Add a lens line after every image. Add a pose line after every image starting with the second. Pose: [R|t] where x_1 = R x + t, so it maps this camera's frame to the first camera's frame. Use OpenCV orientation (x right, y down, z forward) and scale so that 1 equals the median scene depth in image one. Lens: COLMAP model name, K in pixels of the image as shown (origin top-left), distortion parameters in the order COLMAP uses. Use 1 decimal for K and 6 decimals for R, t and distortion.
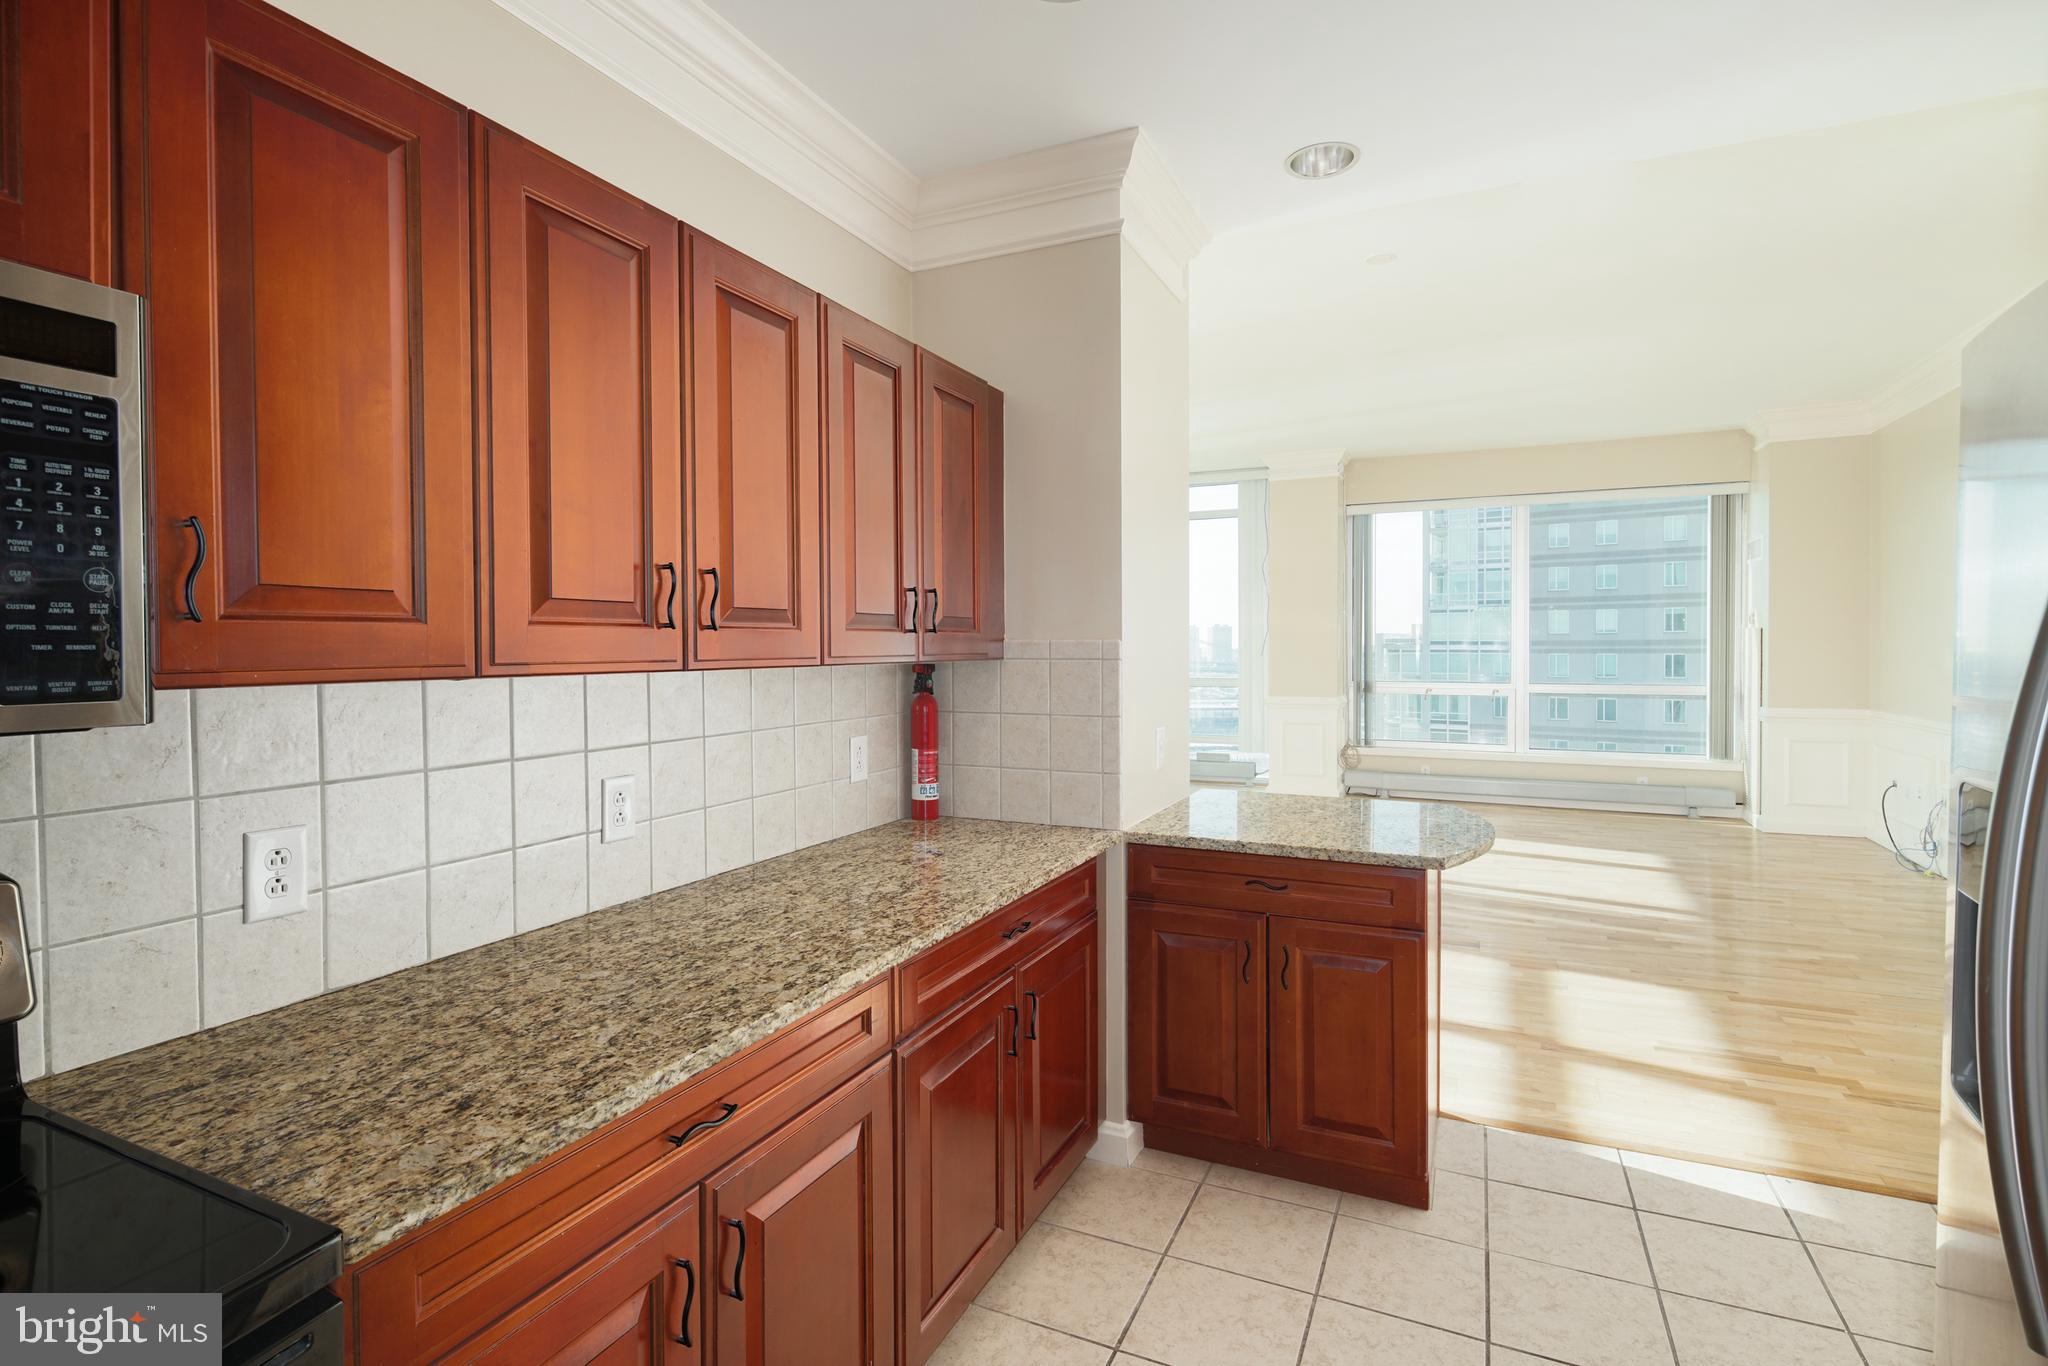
lens RADIAL K [[984.1, 0, 1020.6], [0, 984.1, 658.4], [0, 0, 1]] dist [-0.002620, -0.000648]
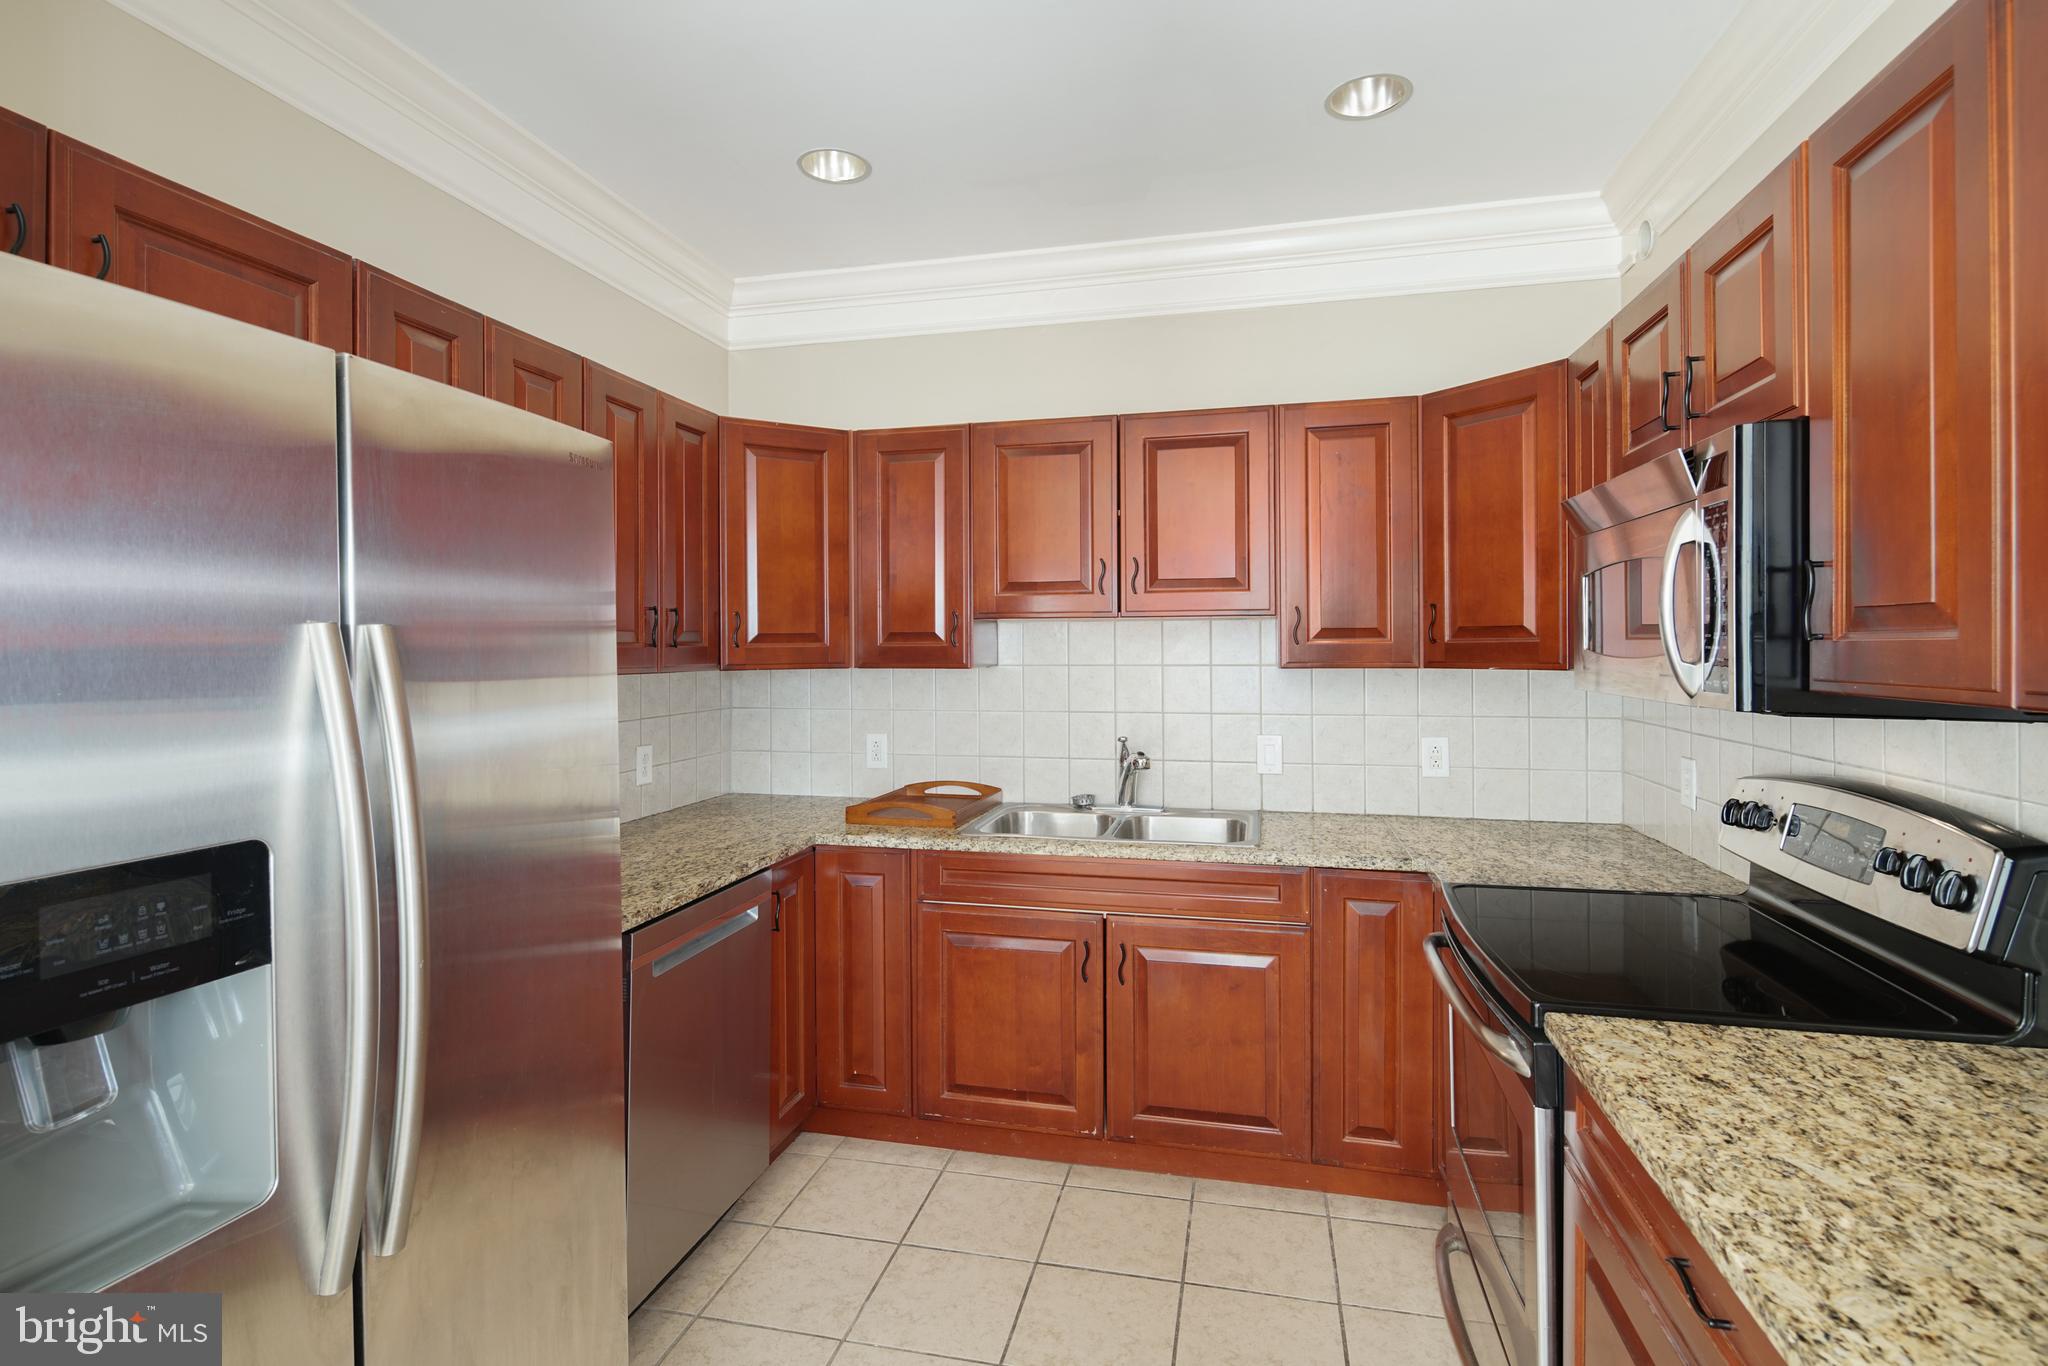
lens RADIAL K [[992.4, 0, 1011.0], [0, 992.4, 644.0], [0, 0, 1]] dist [-0.001007, -0.000343]
pose [[-0.979289, -0.002831, -0.202448, 0.360131], [-0.006971, 0.999781, 0.019738, -0.034509], [0.202347, 0.020741, -0.979094, 1.706626]]
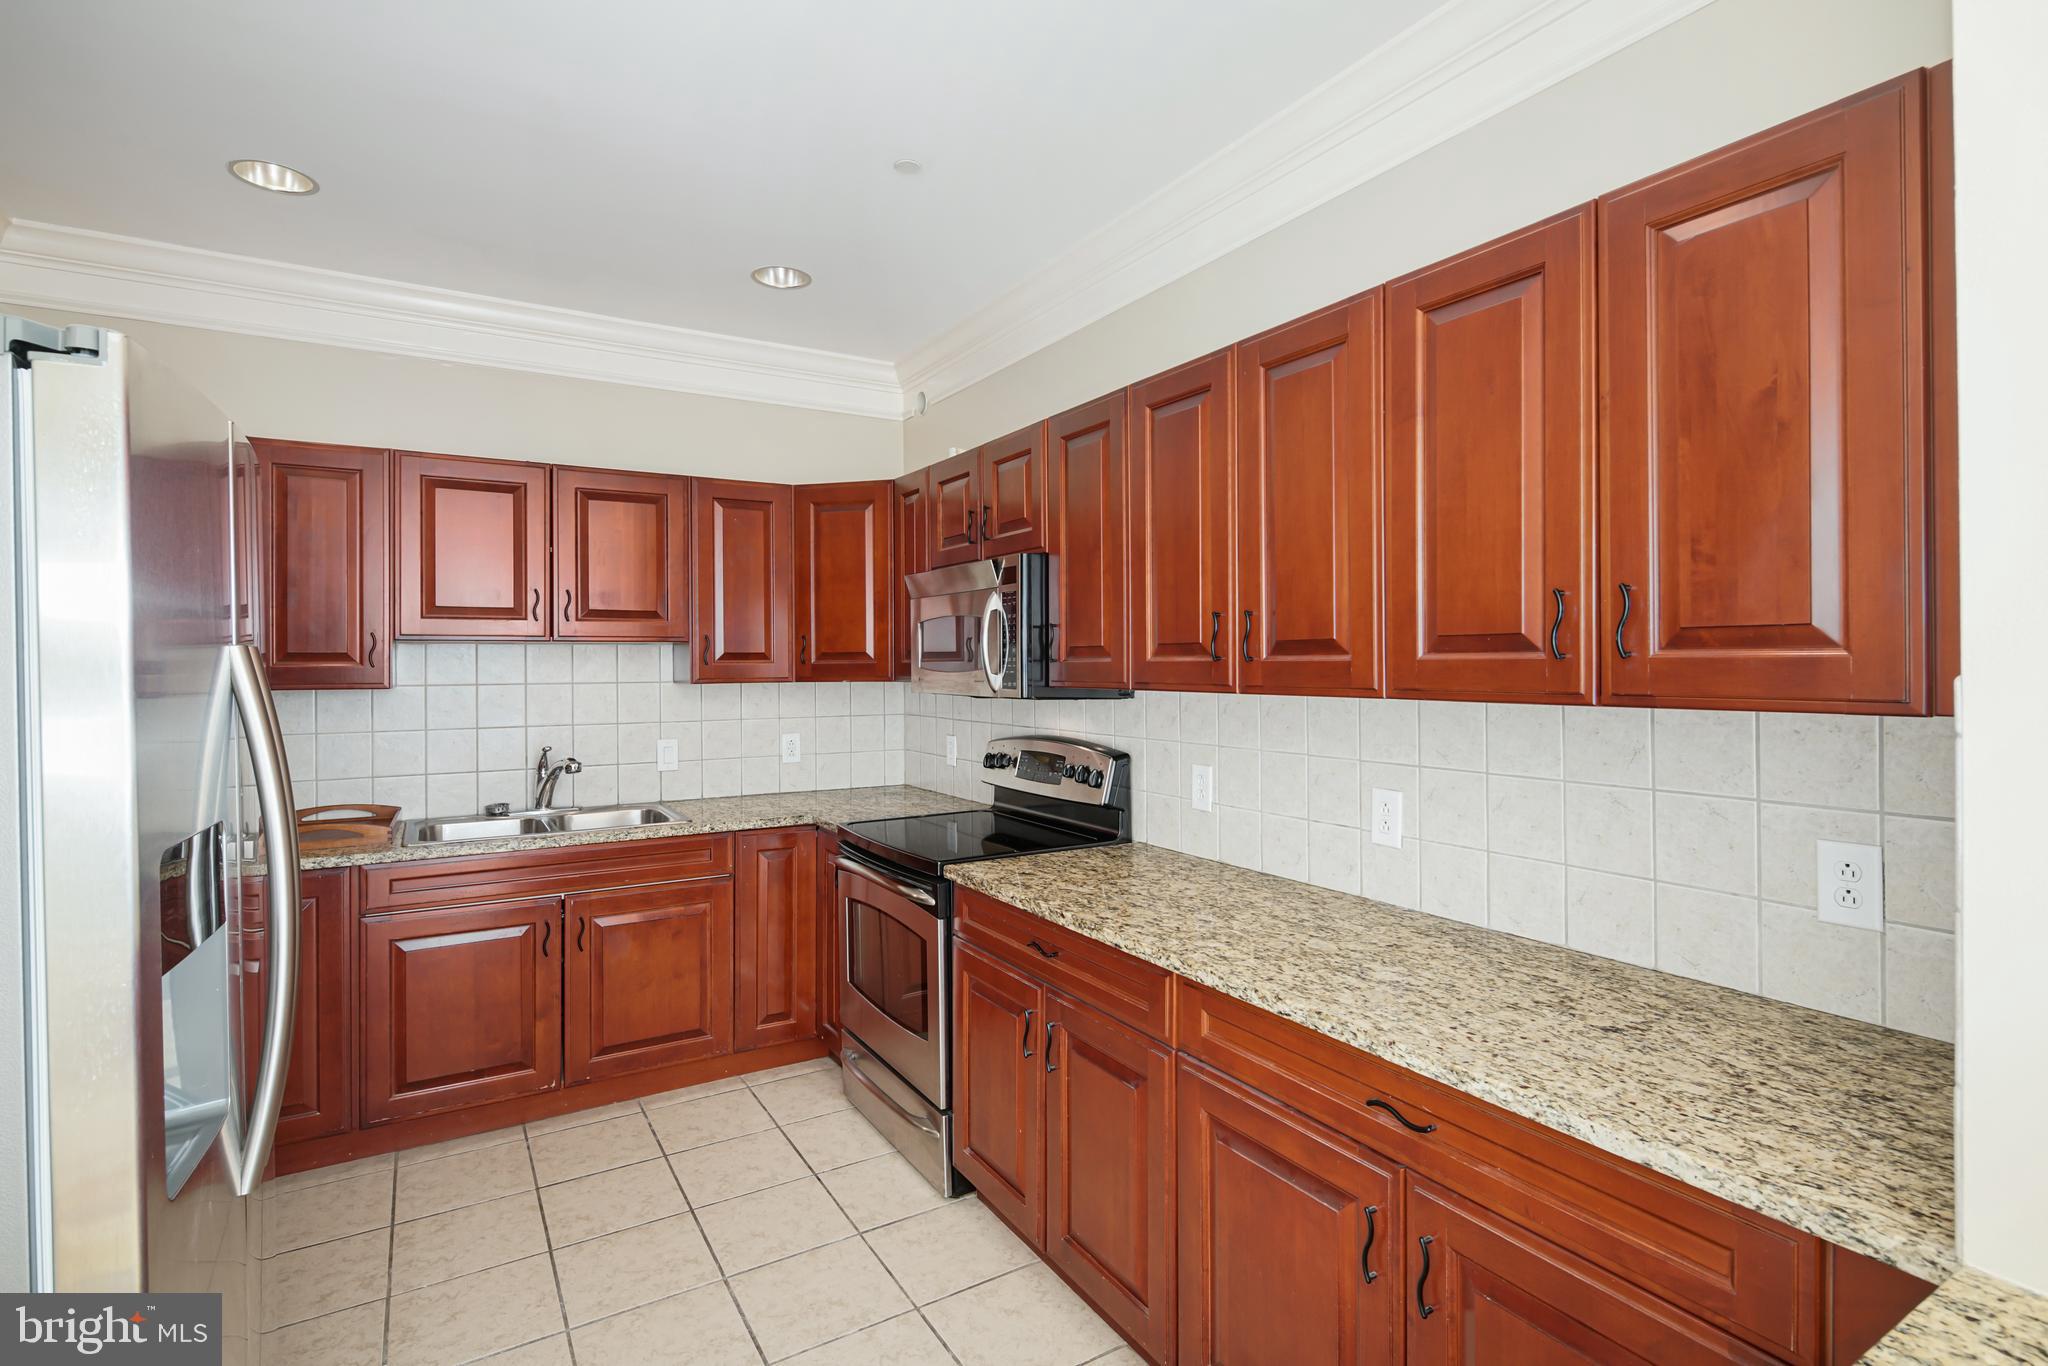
lens RADIAL K [[984.1, 0, 1020.6], [0, 984.1, 658.4], [0, 0, 1]] dist [-0.002620, -0.000648]
pose [[-0.558411, -0.009030, -0.829516, 1.167532], [-0.018010, 0.999837, 0.001240, -0.032913], [0.829369, 0.015632, -0.558482, 2.006975]]
